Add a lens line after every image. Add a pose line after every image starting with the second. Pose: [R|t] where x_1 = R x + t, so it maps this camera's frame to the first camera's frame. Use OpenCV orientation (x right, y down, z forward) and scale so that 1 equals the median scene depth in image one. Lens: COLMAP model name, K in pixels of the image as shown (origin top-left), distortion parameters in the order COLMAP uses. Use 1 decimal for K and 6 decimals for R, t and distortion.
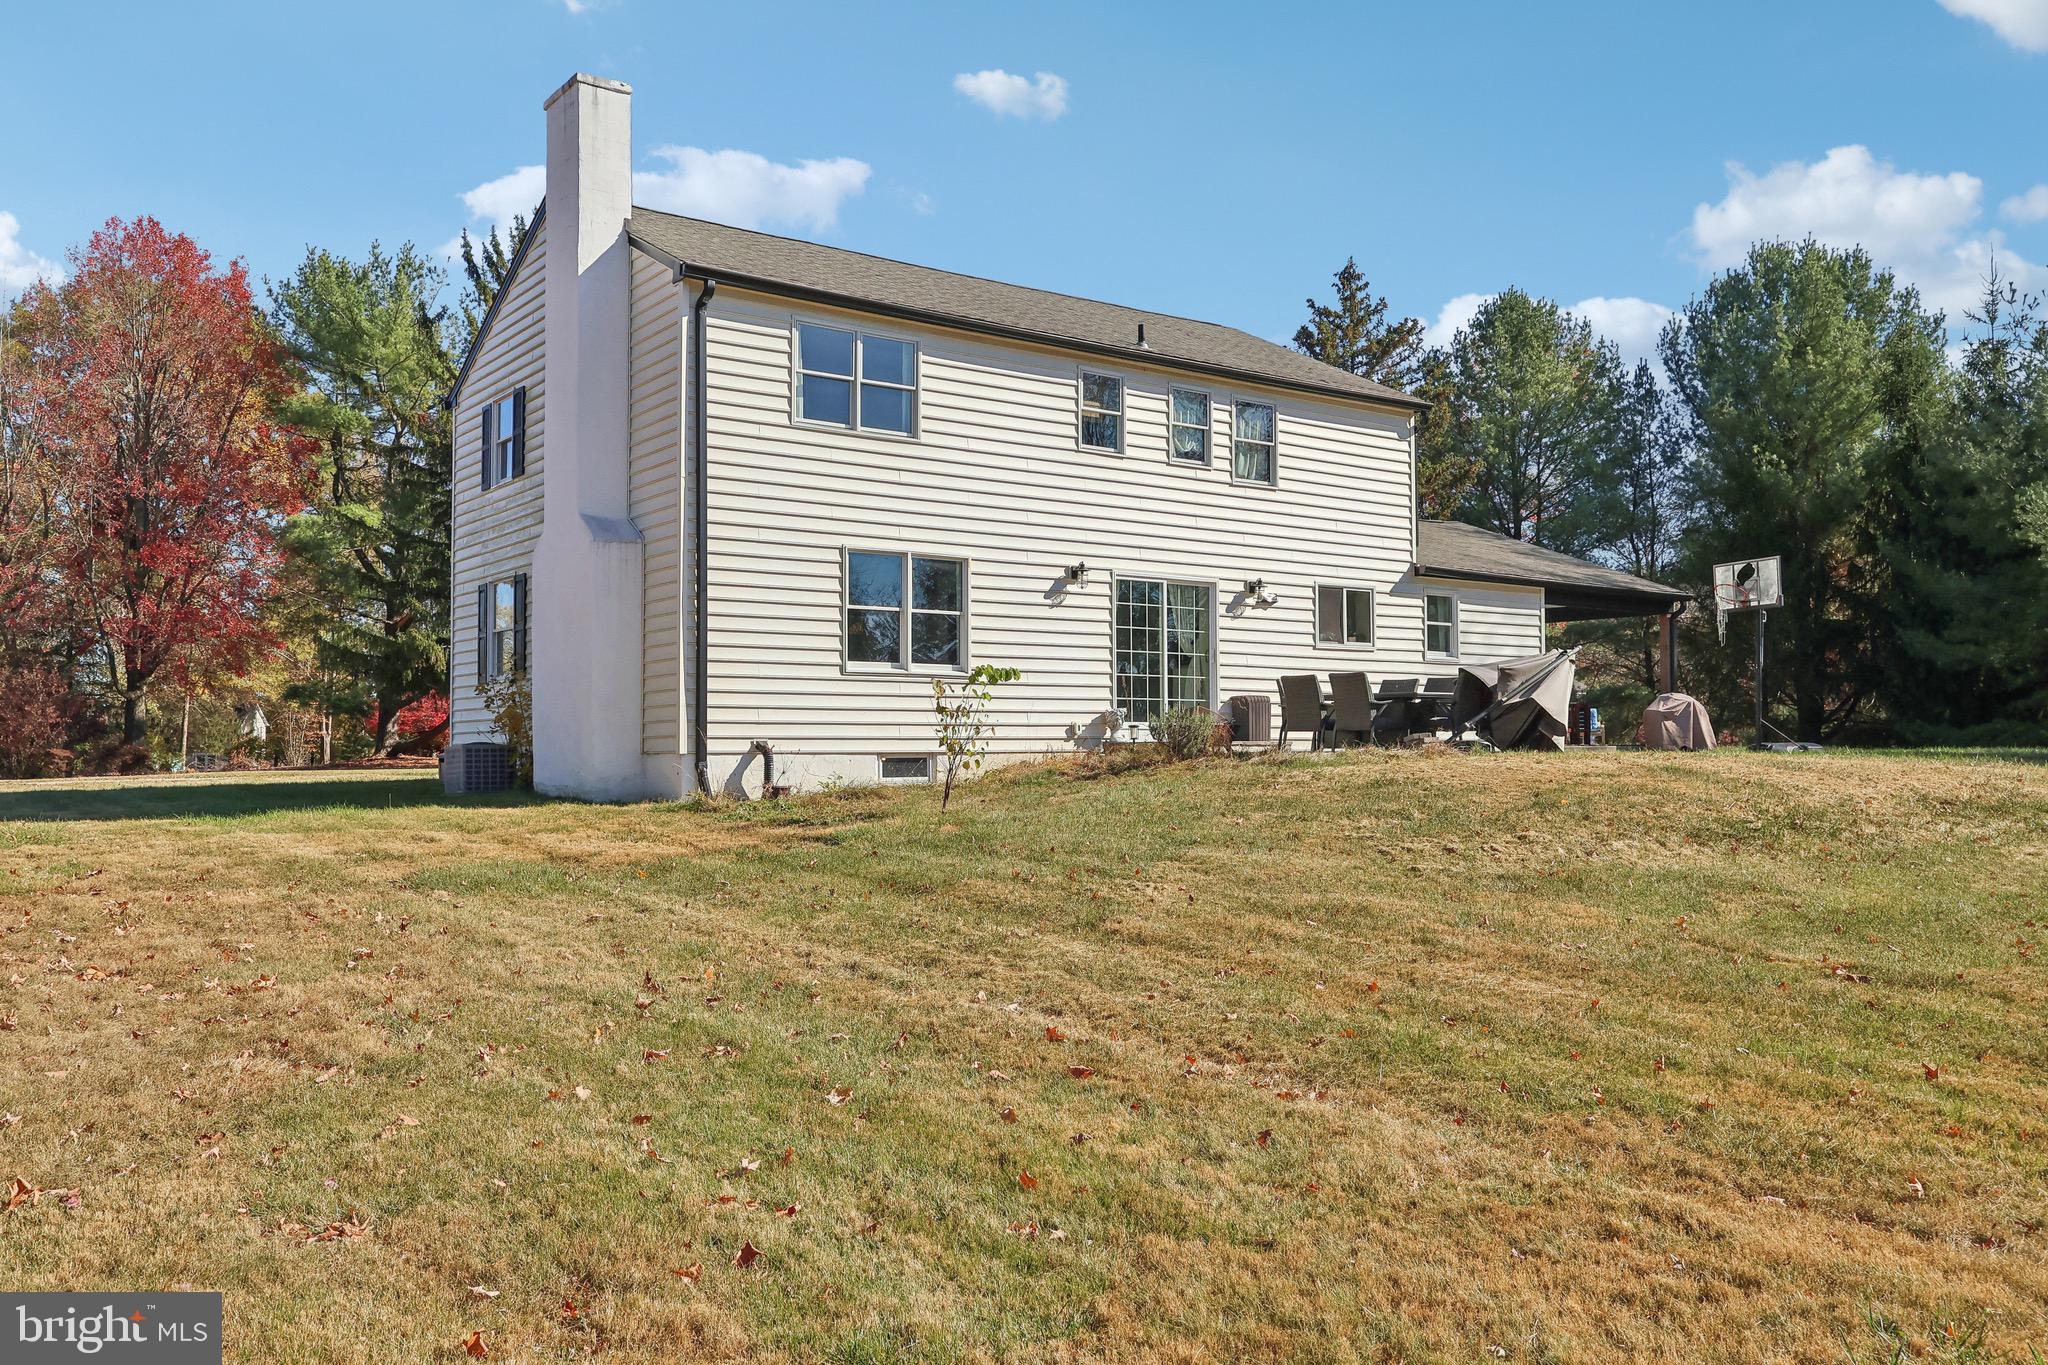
lens RADIAL K [[1674.2, 0, 1024.0], [0, 1674.2, 682.5], [0, 0, 1]] dist [0.005287, -0.000688]
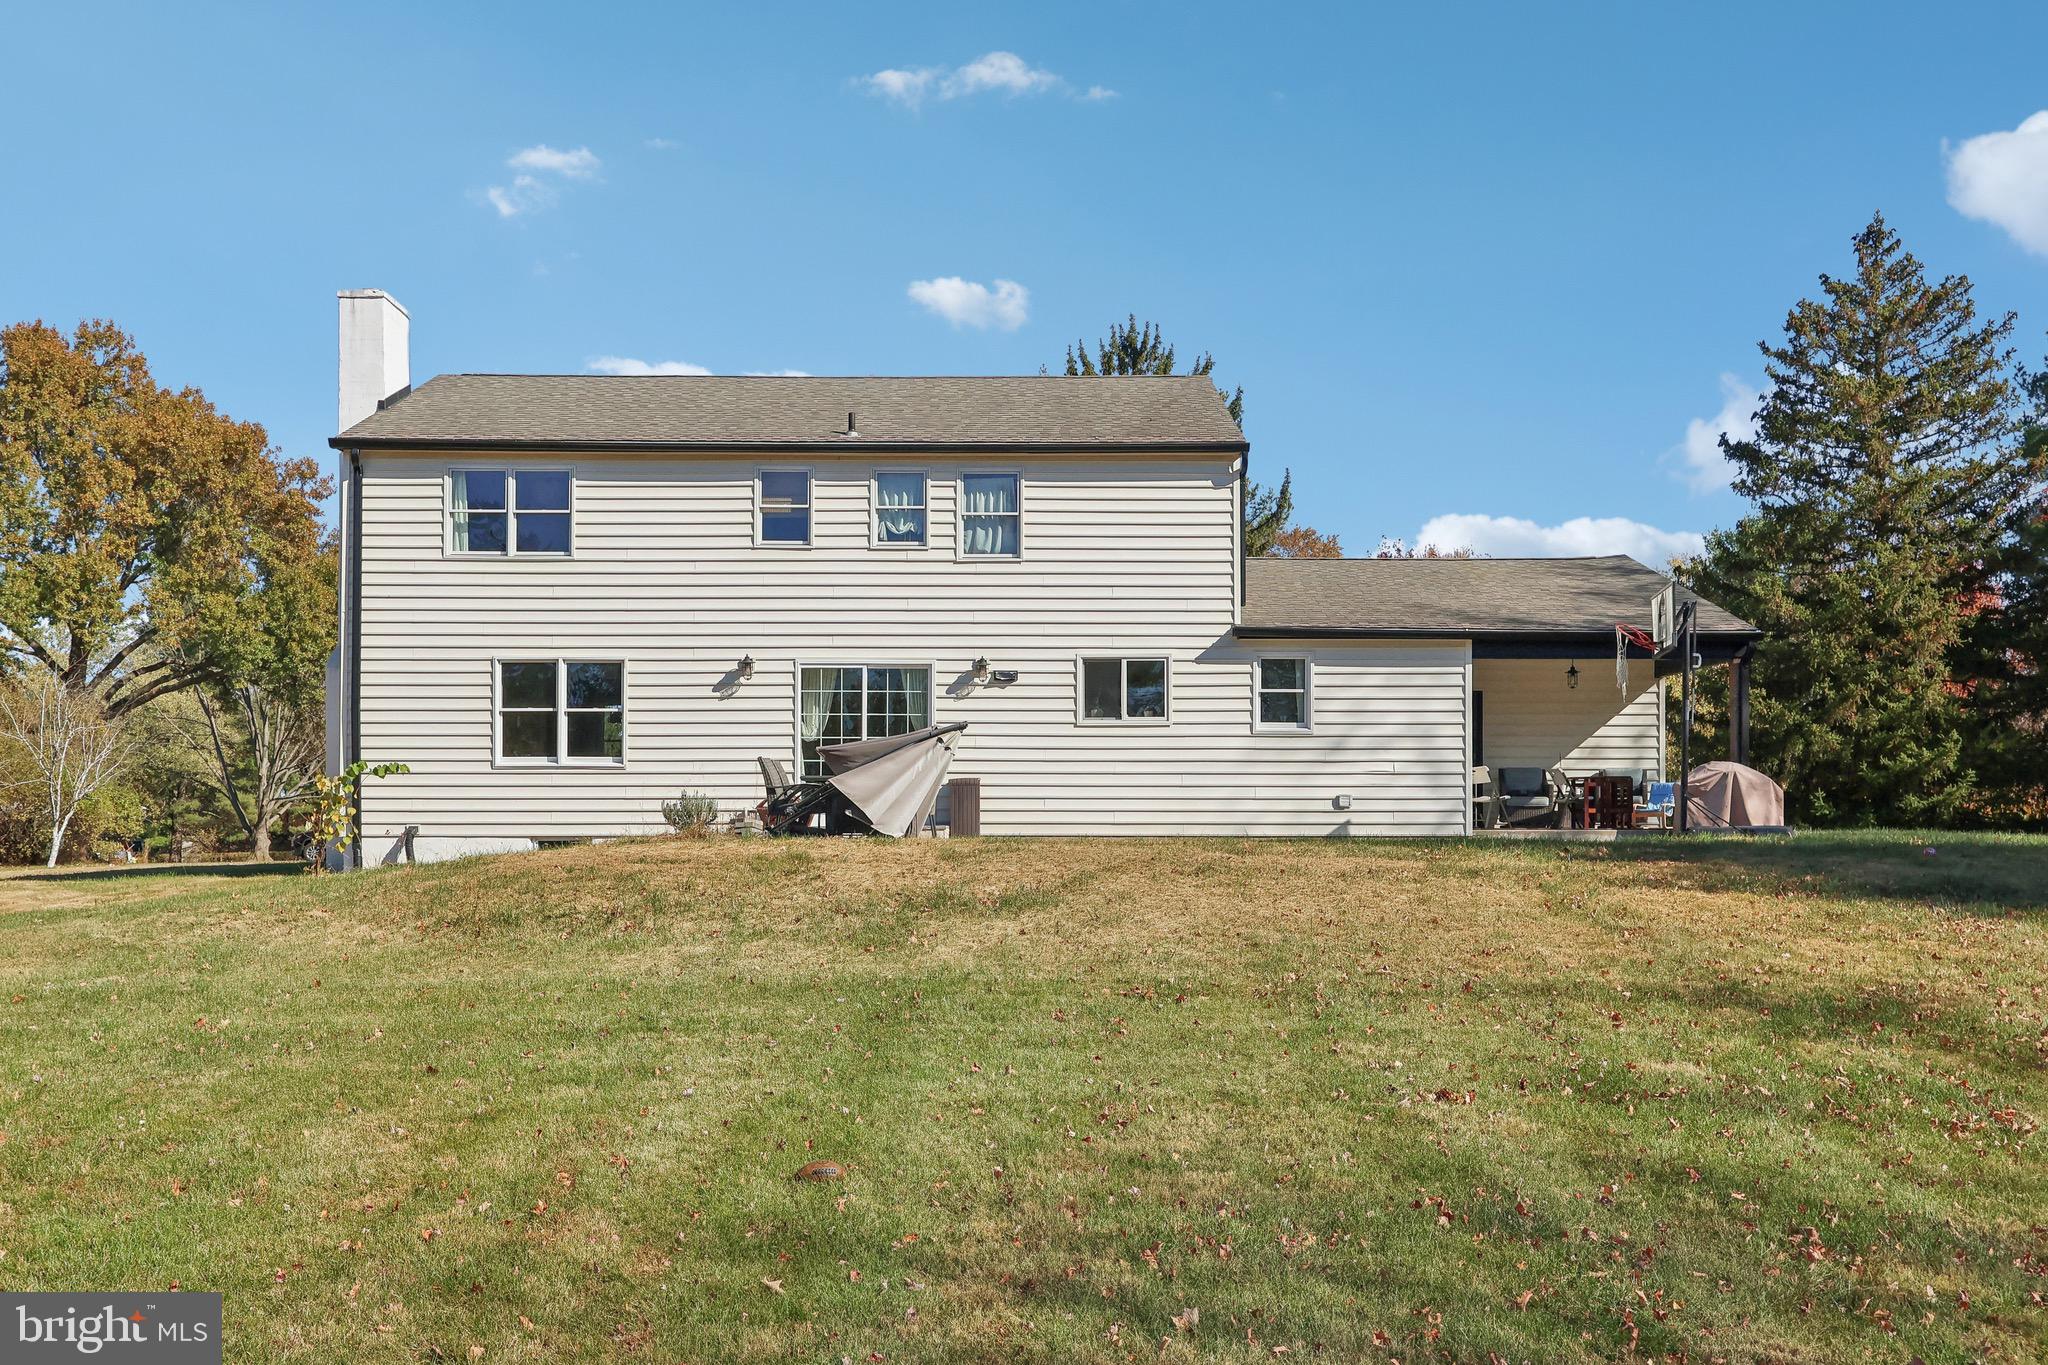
lens RADIAL K [[1655.6, 0, 1022.8], [0, 1655.6, 793.3], [0, 0, 1]] dist [-0.007168, 0.000707]
pose [[0.812054, -0.006095, -0.583551, 0.742889], [0.023272, 0.999488, 0.021946, -0.004013], [0.583118, -0.031401, 0.811780, 0.246027]]
